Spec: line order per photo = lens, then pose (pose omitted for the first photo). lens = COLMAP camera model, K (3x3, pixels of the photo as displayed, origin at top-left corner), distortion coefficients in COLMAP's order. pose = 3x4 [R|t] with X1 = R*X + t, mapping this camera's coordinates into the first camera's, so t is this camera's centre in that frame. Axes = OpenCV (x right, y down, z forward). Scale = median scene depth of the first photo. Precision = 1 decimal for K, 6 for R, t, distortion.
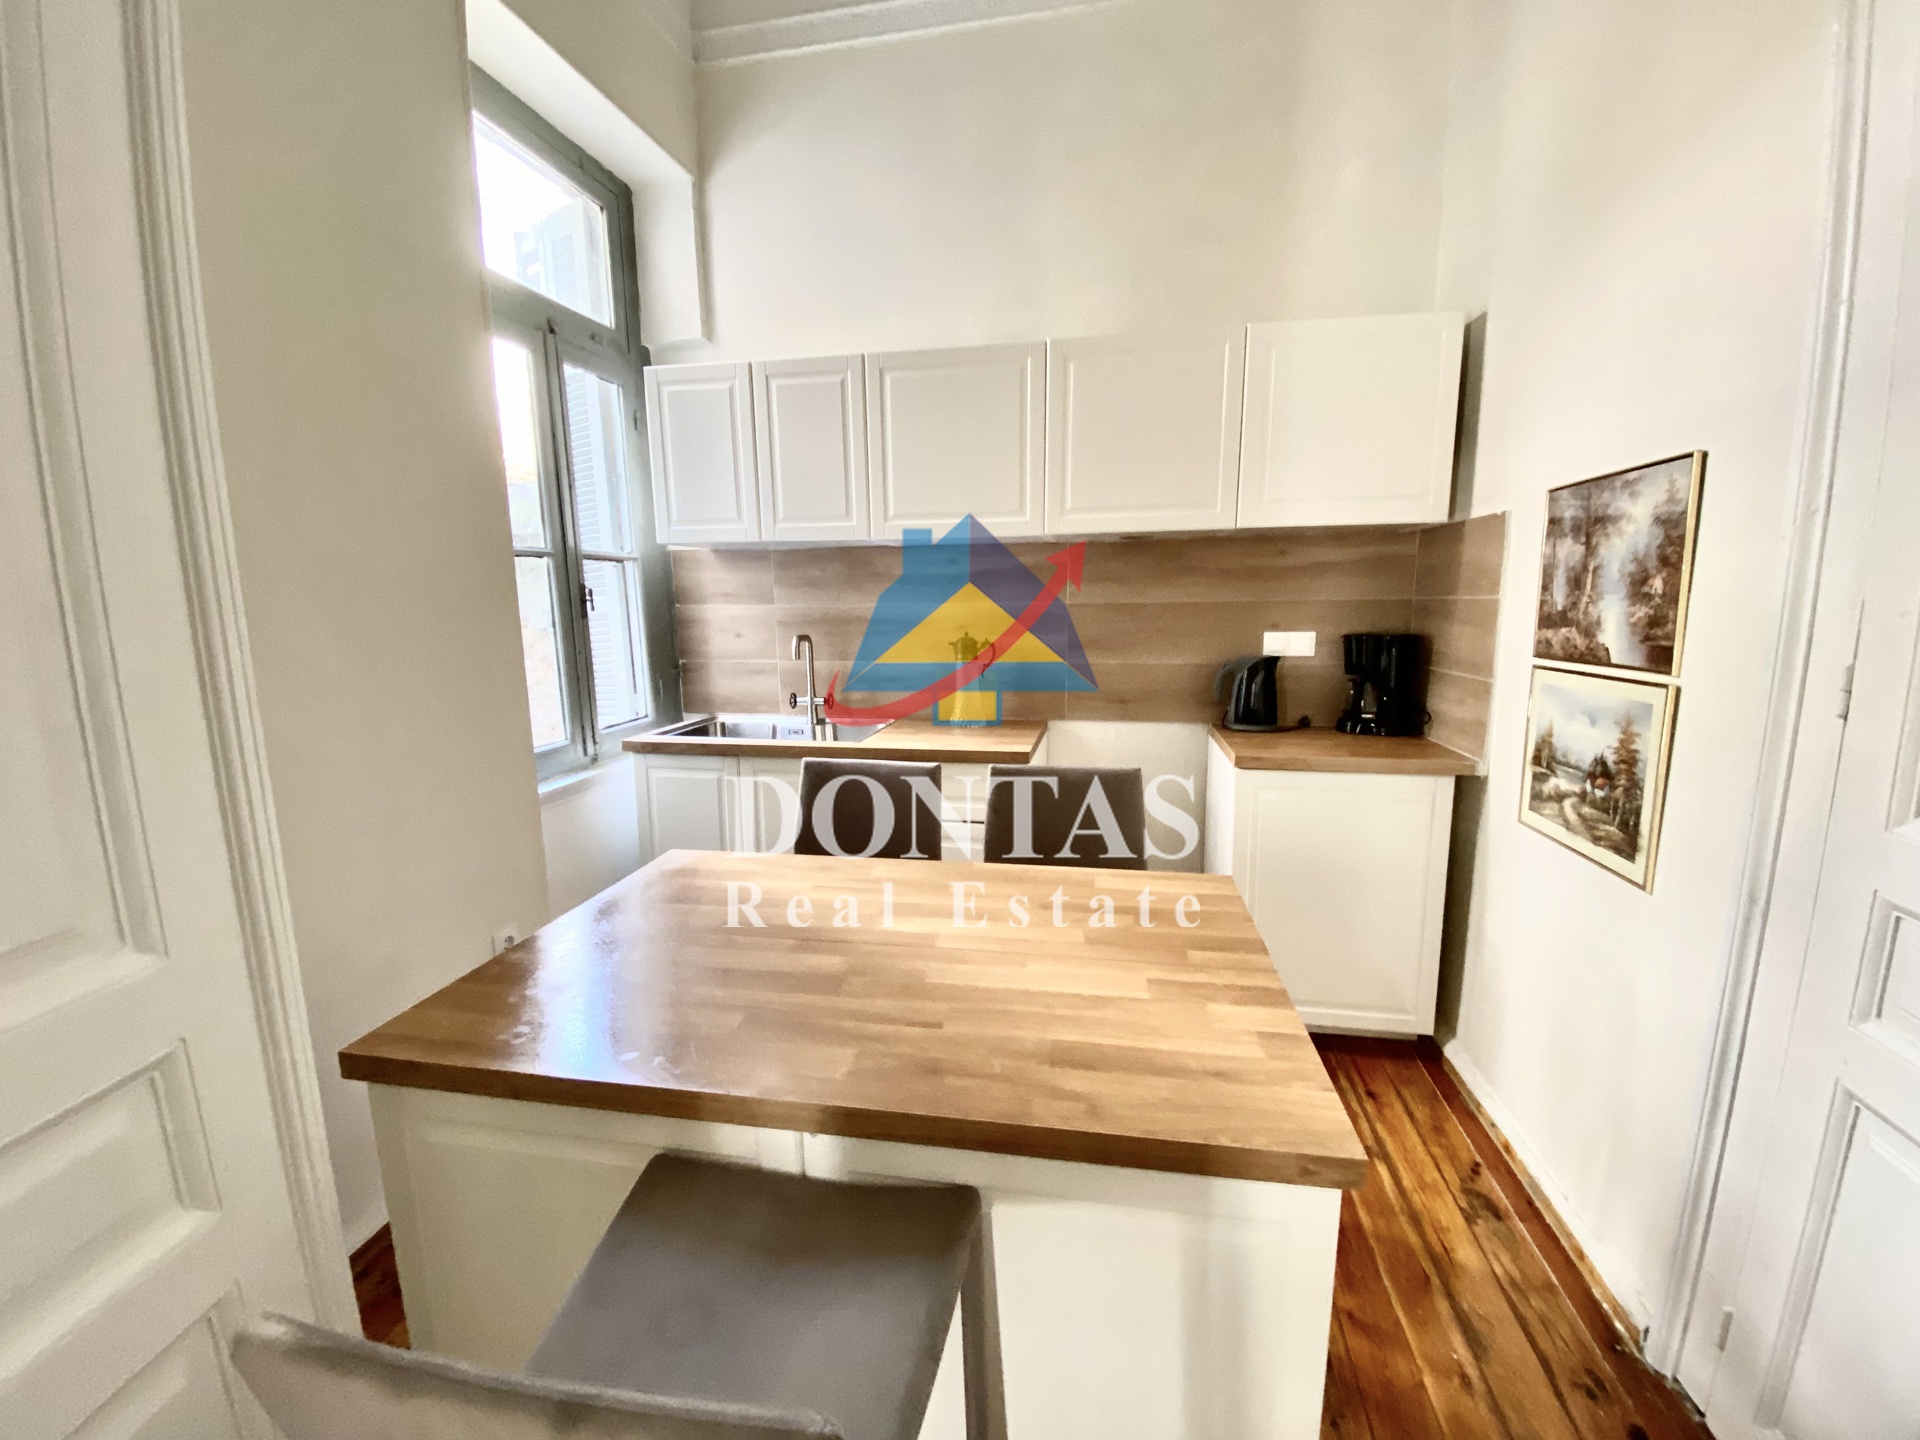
lens RADIAL K [[776.9, 0, 943.3], [0, 776.9, 723.3], [0, 0, 1]] dist [-0.016971, -0.007783]
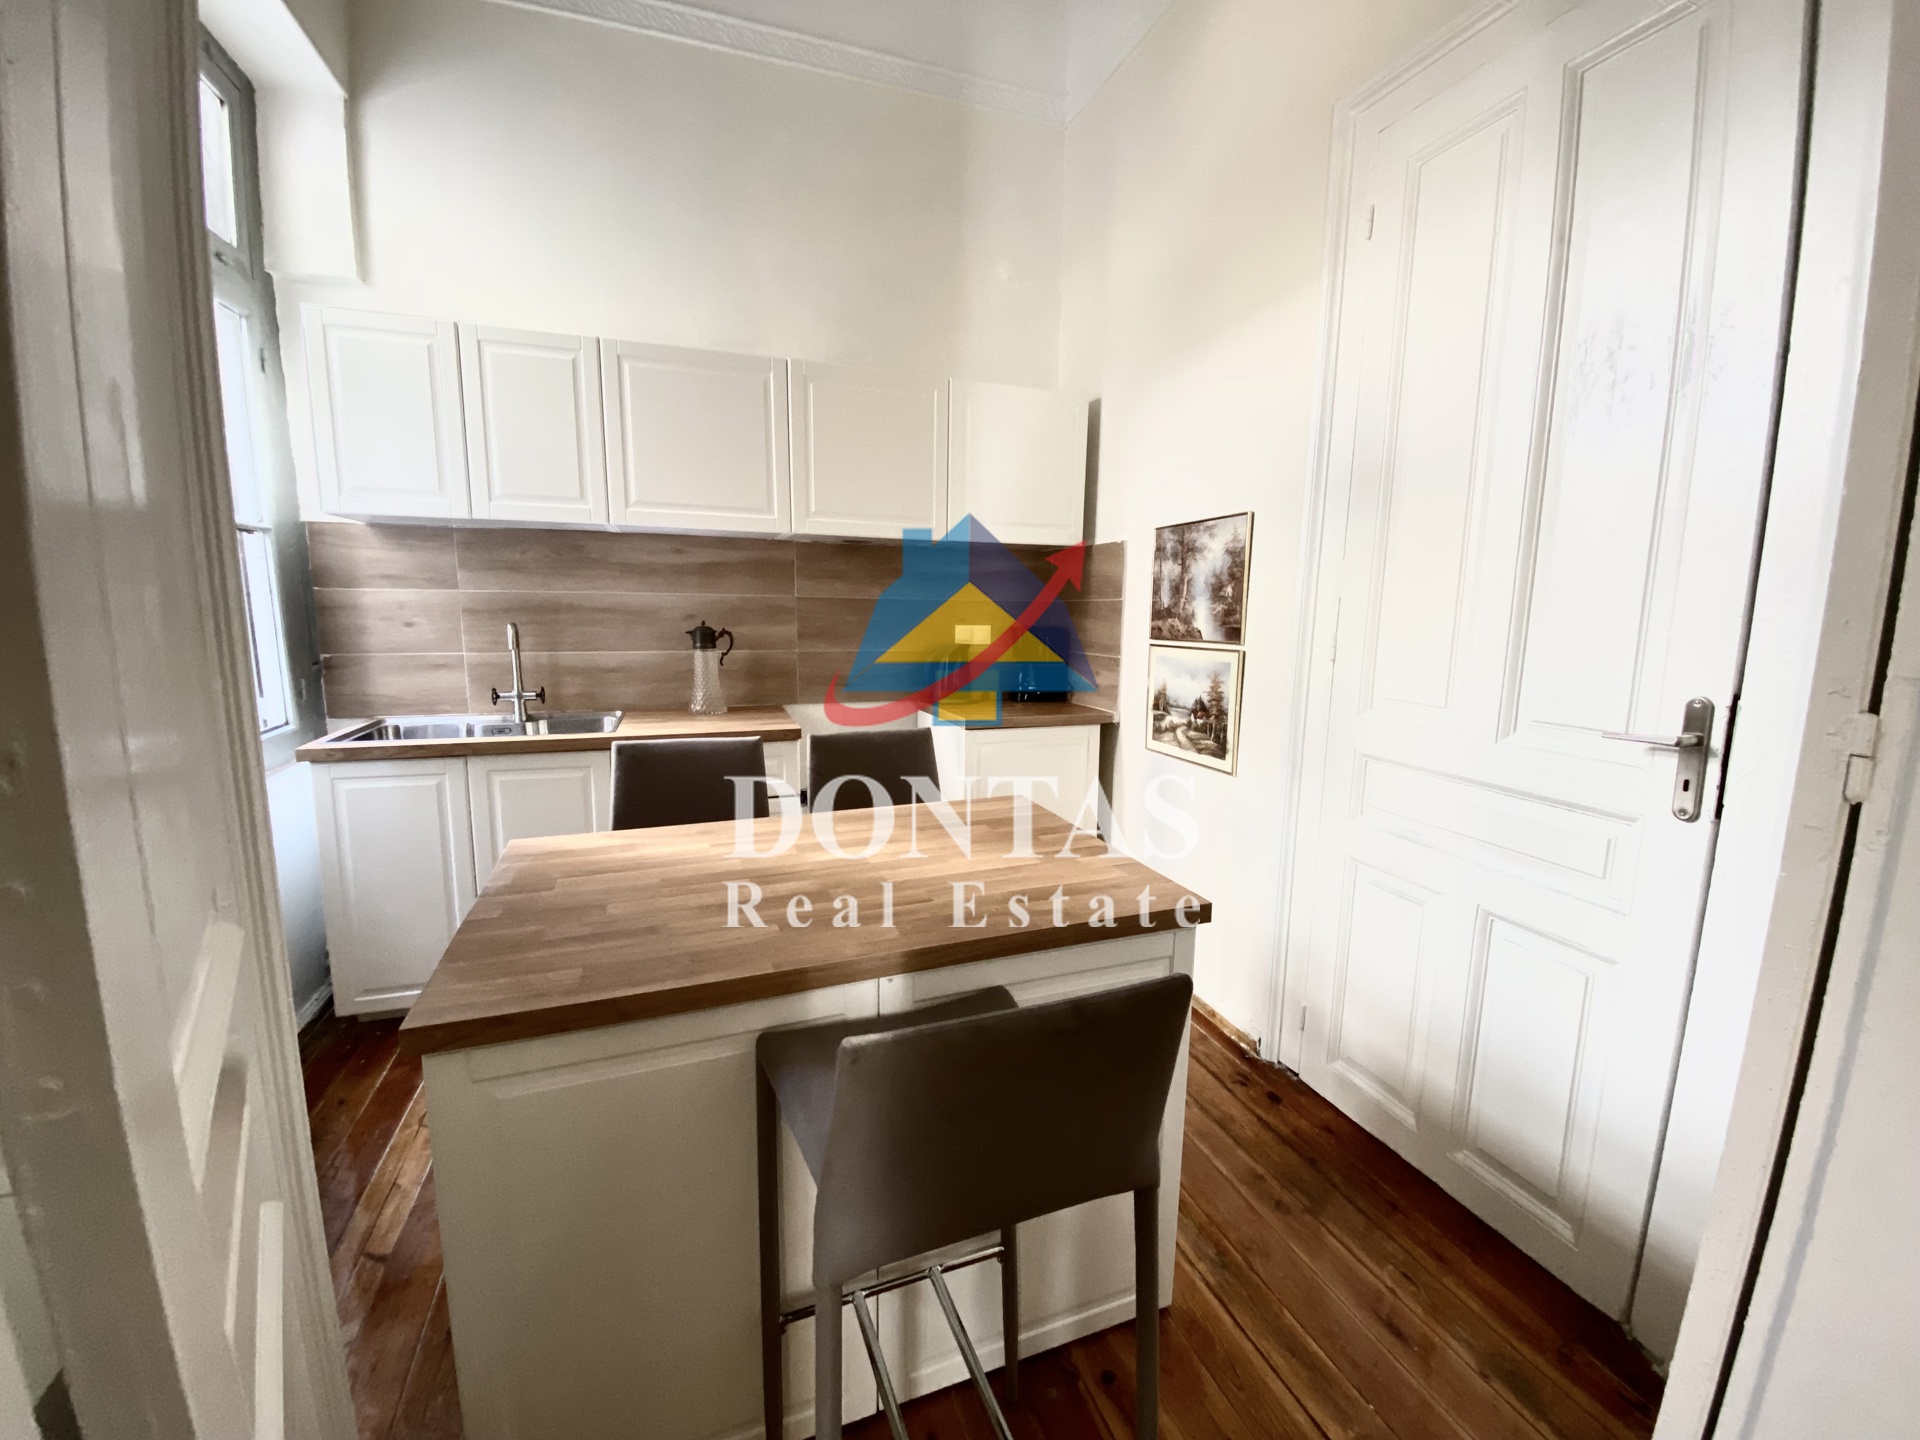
lens RADIAL K [[776.9, 0, 963.9], [0, 776.9, 720.8], [0, 0, 1]] dist [-0.016971, -0.007783]
pose [[0.845270, -0.054735, 0.531529, -0.356664], [0.059011, 0.998217, 0.008951, 0.039779], [-0.531071, 0.023800, 0.846993, -0.092835]]
